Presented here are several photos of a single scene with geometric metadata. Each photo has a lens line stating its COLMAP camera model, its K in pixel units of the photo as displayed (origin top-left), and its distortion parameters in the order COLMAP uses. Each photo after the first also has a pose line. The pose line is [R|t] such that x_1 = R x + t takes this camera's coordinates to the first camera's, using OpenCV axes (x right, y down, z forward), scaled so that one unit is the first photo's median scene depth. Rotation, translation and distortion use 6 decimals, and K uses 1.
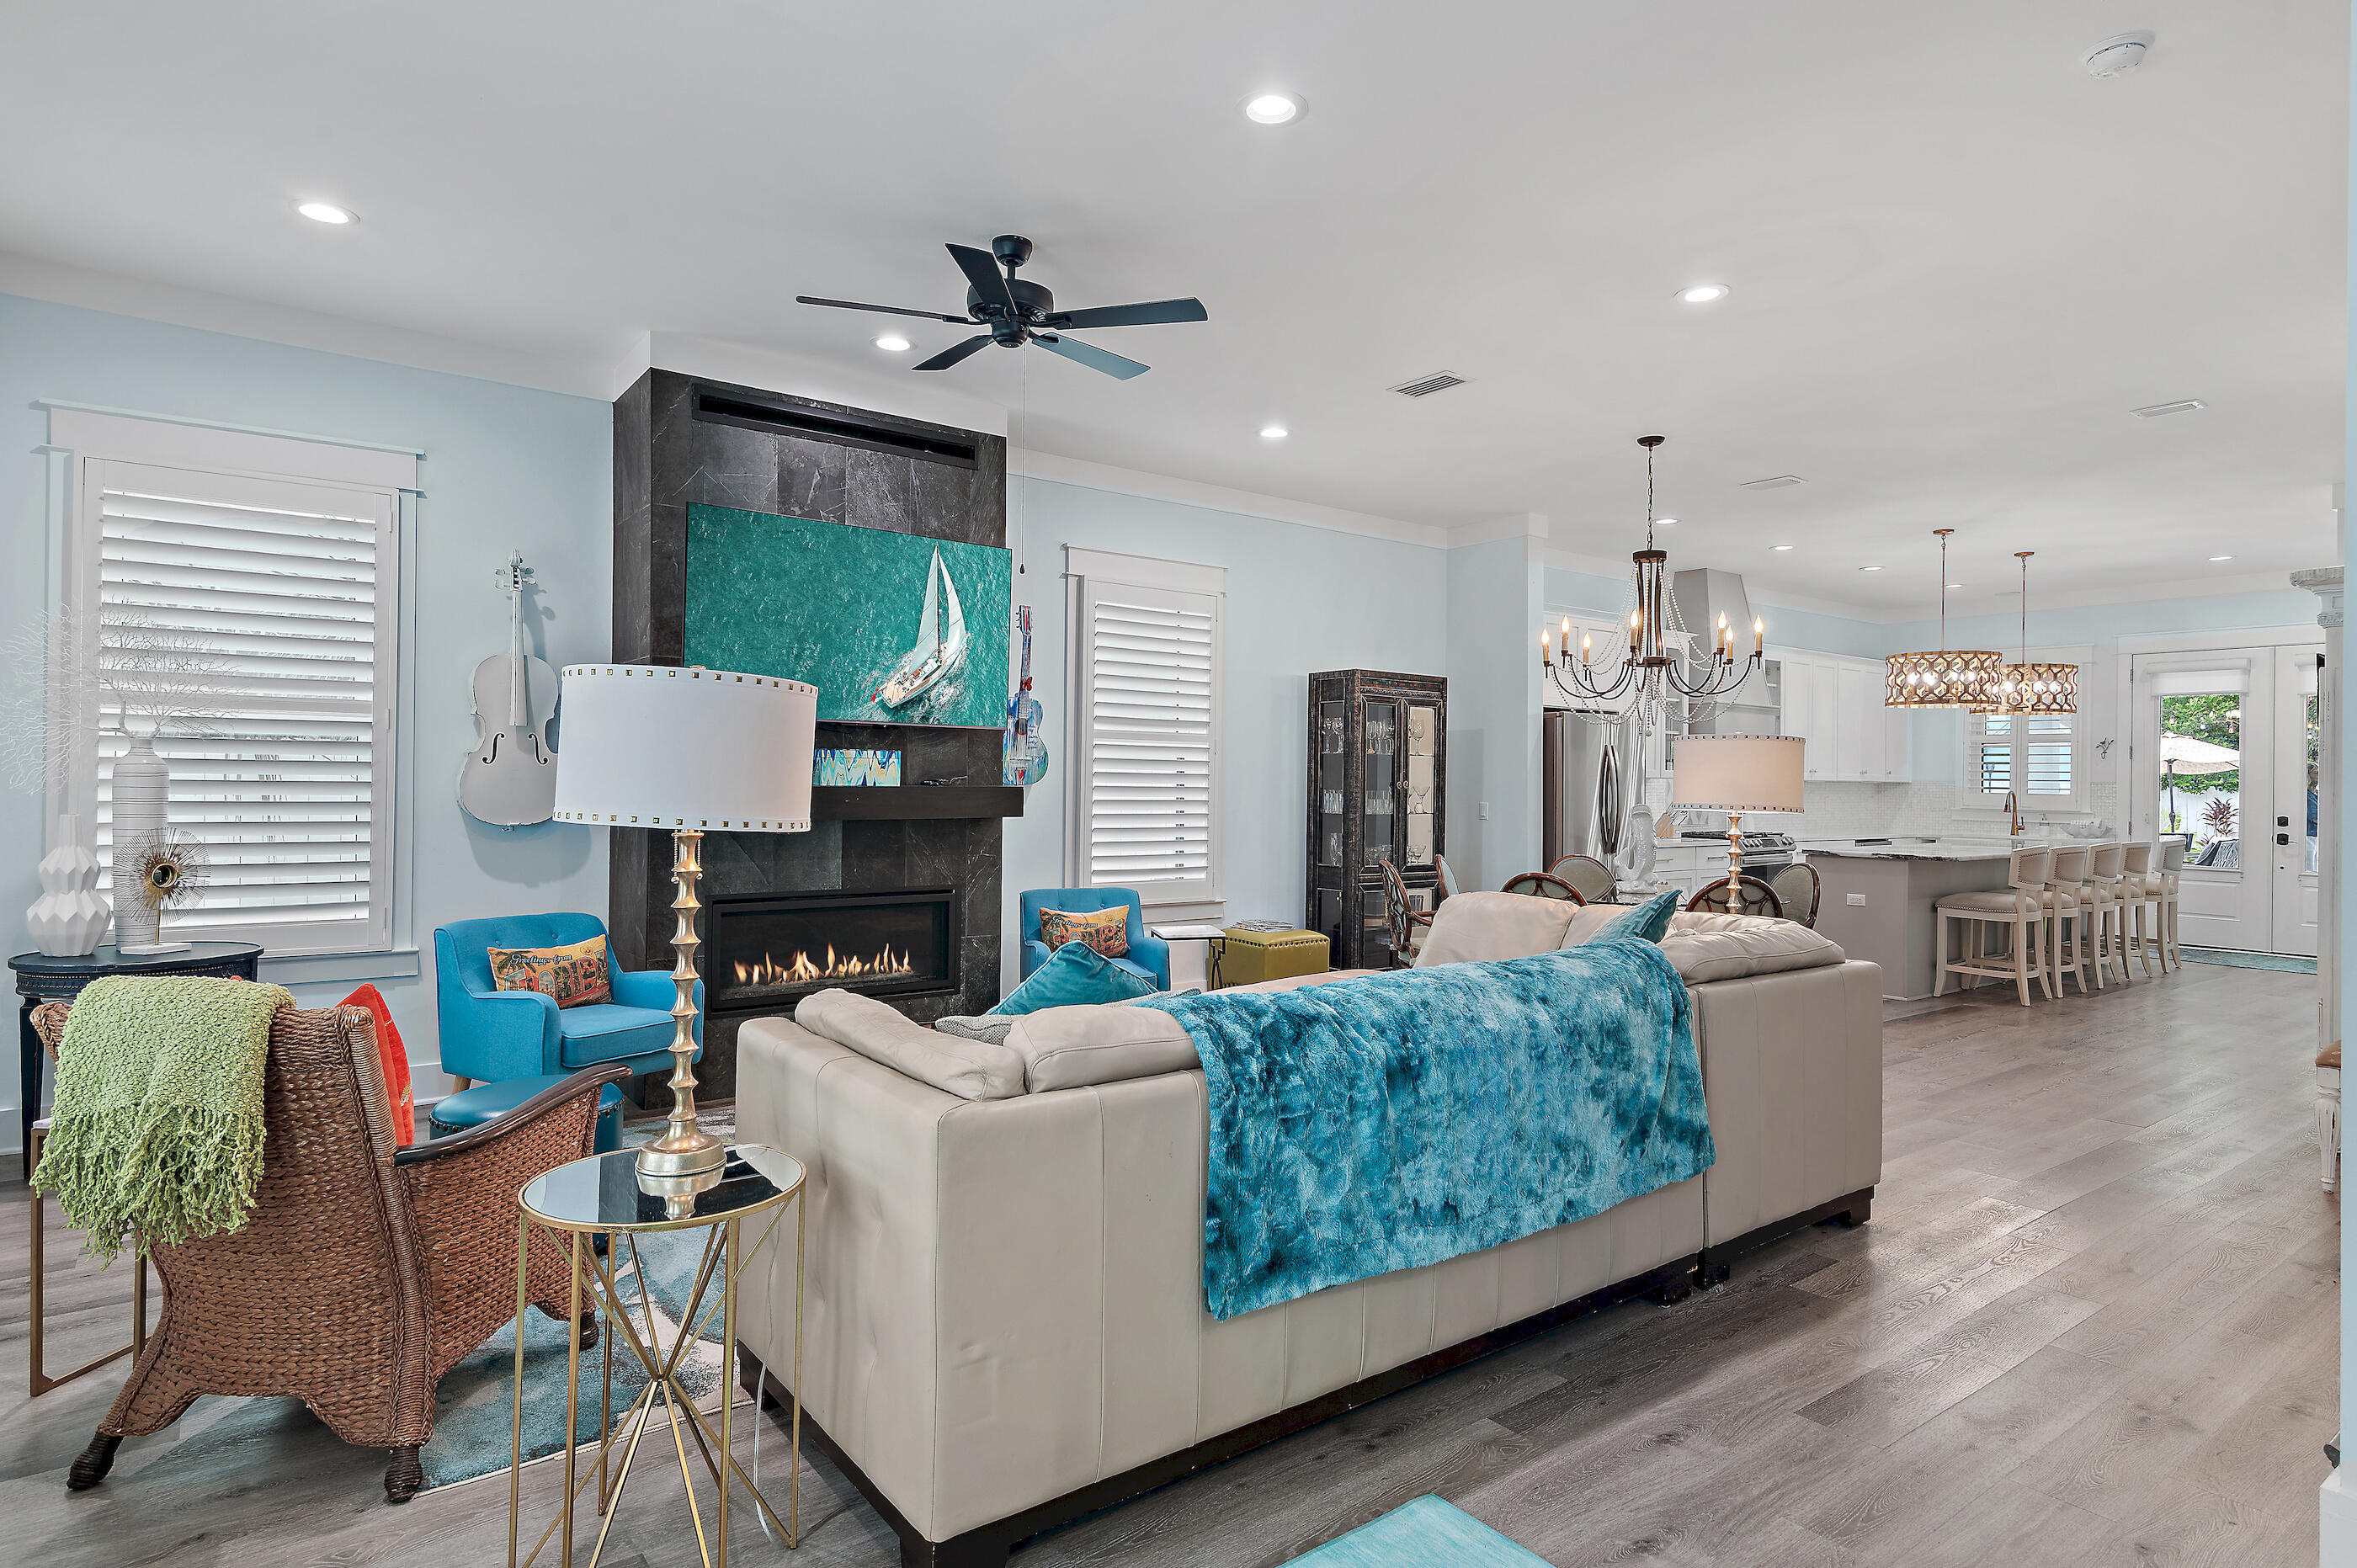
lens RADIAL K [[1281.8, 0, 1178.5], [0, 1281.8, 784.0], [0, 0, 1]] dist [-0.000329, -0.000137]
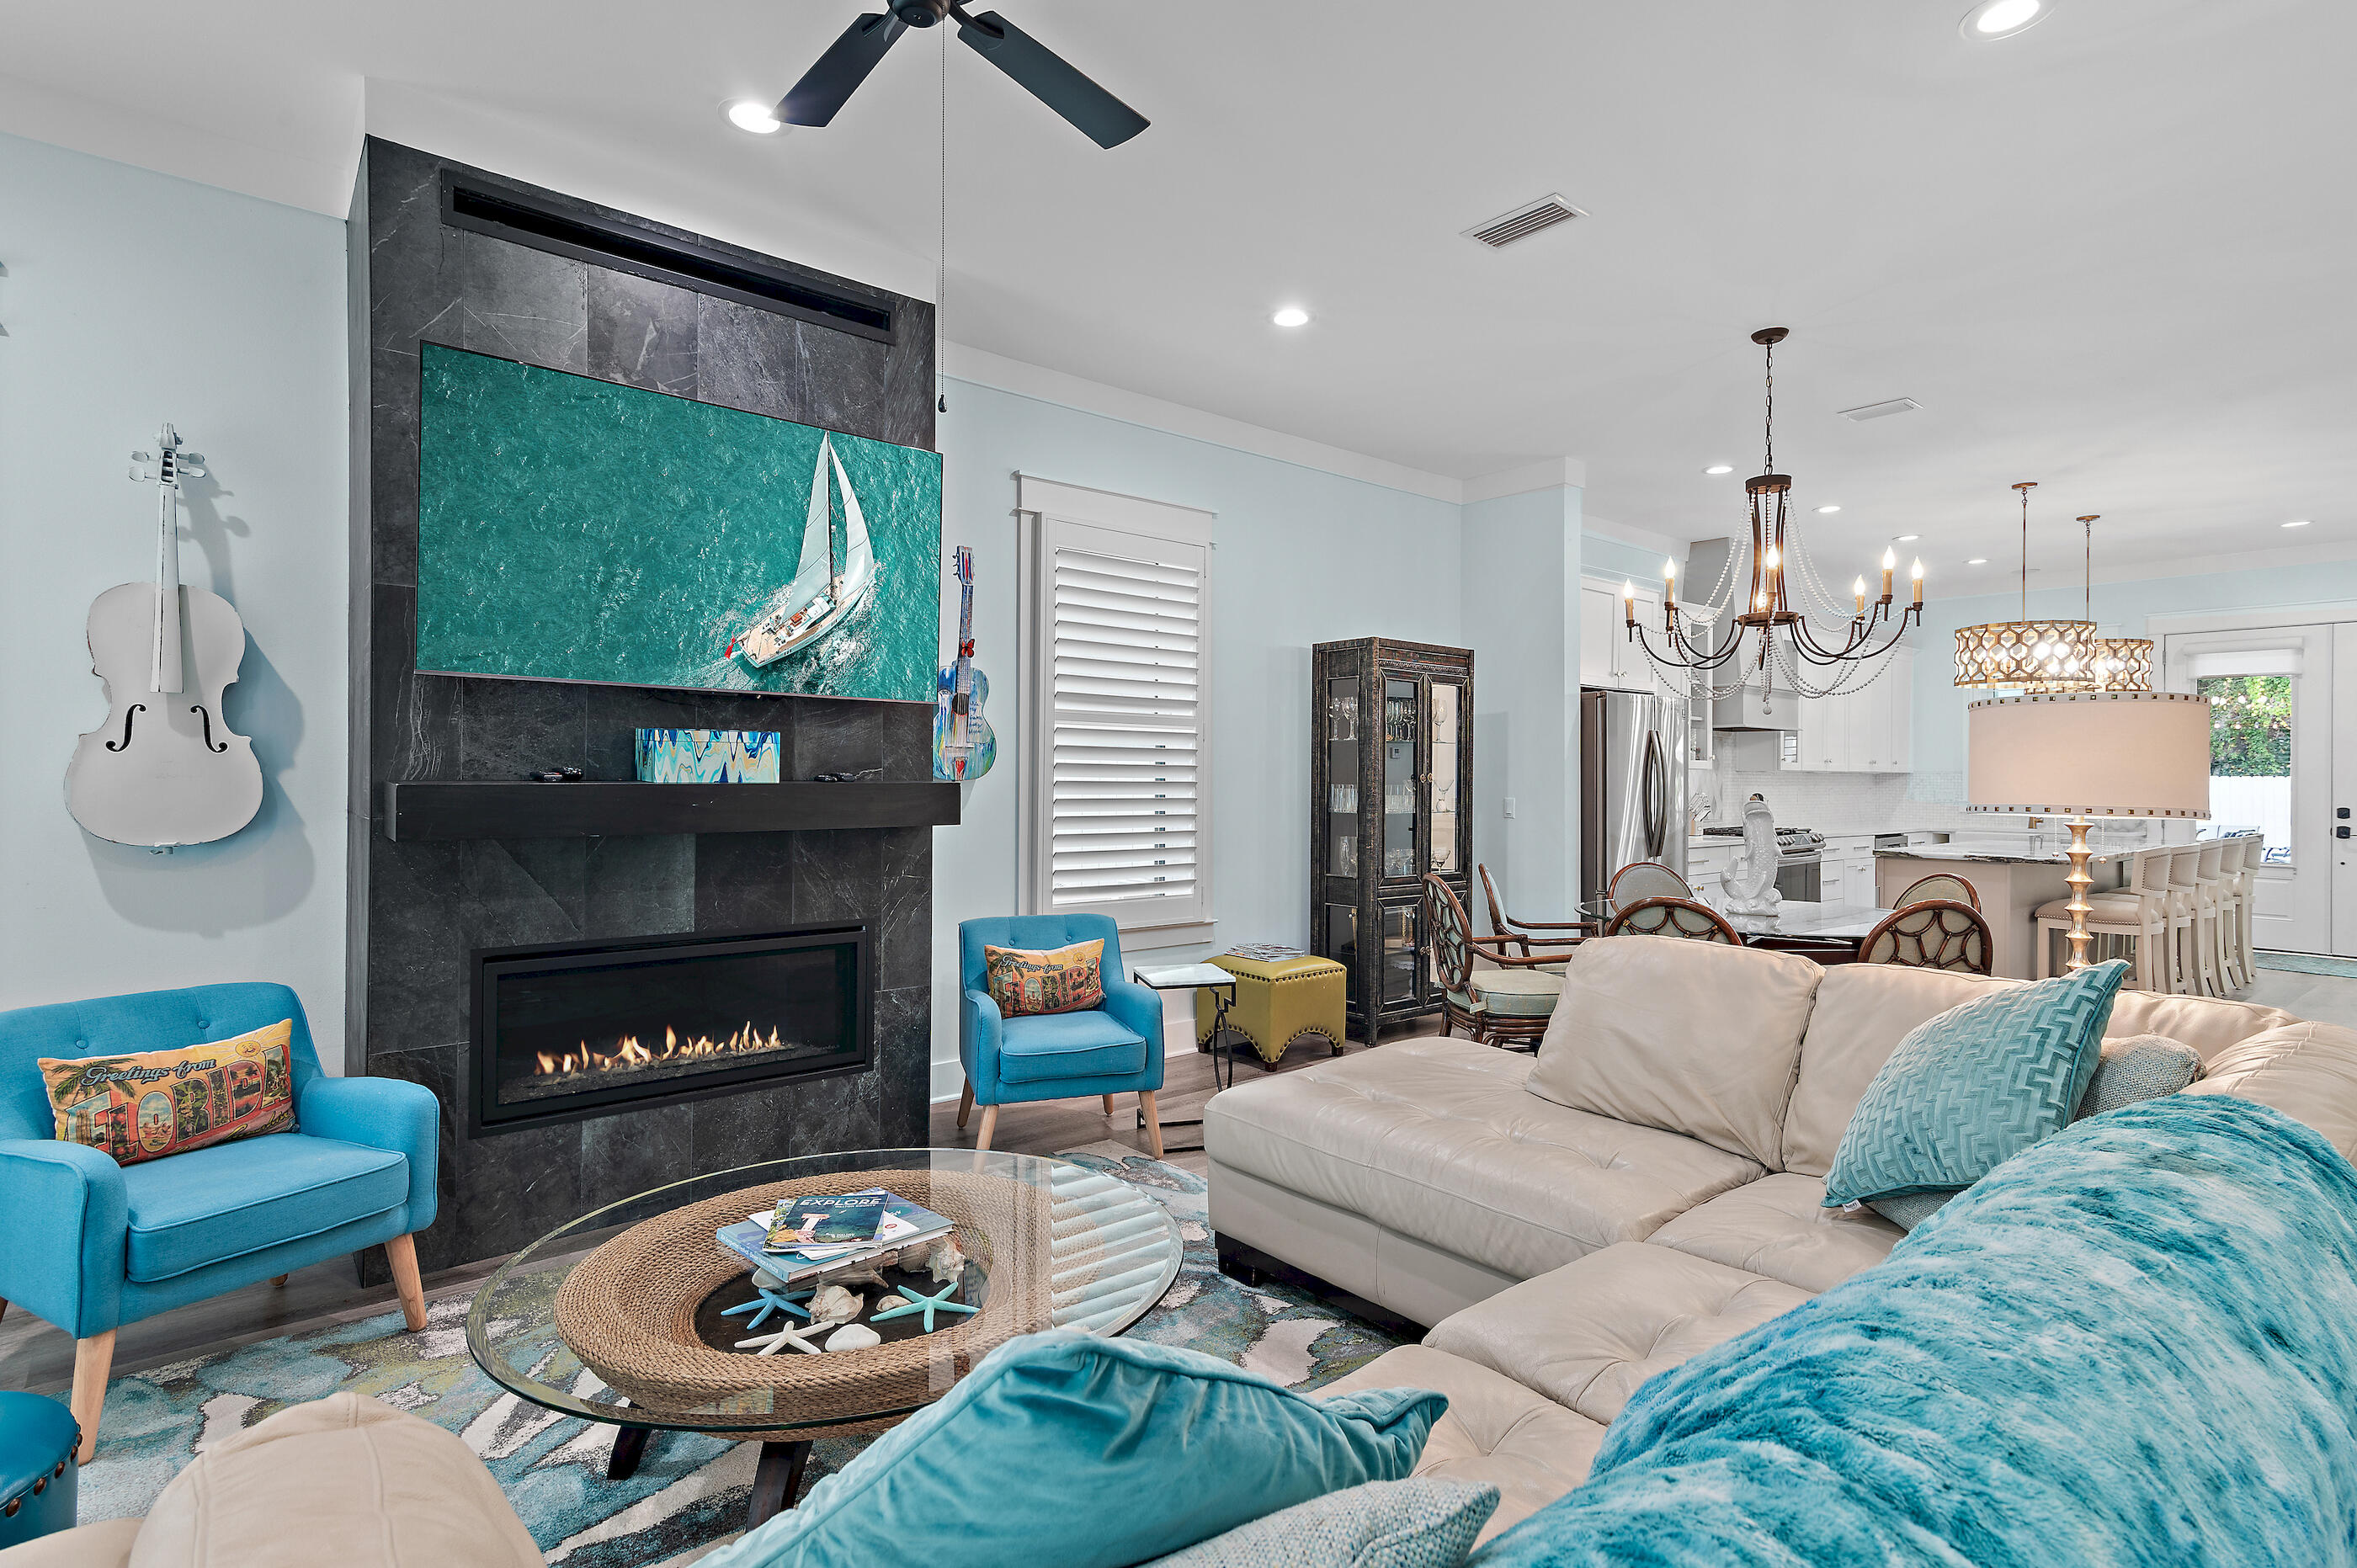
lens RADIAL K [[1189.8, 0, 1178.5], [0, 1189.8, 784.0], [0, 0, 1]] dist [-0.000657, 0.000445]
pose [[0.998989, -0.004814, 0.044692, -0.026727], [0.004586, 0.999976, 0.005206, -0.000149], [-0.044716, -0.004995, 0.998987, 0.310438]]
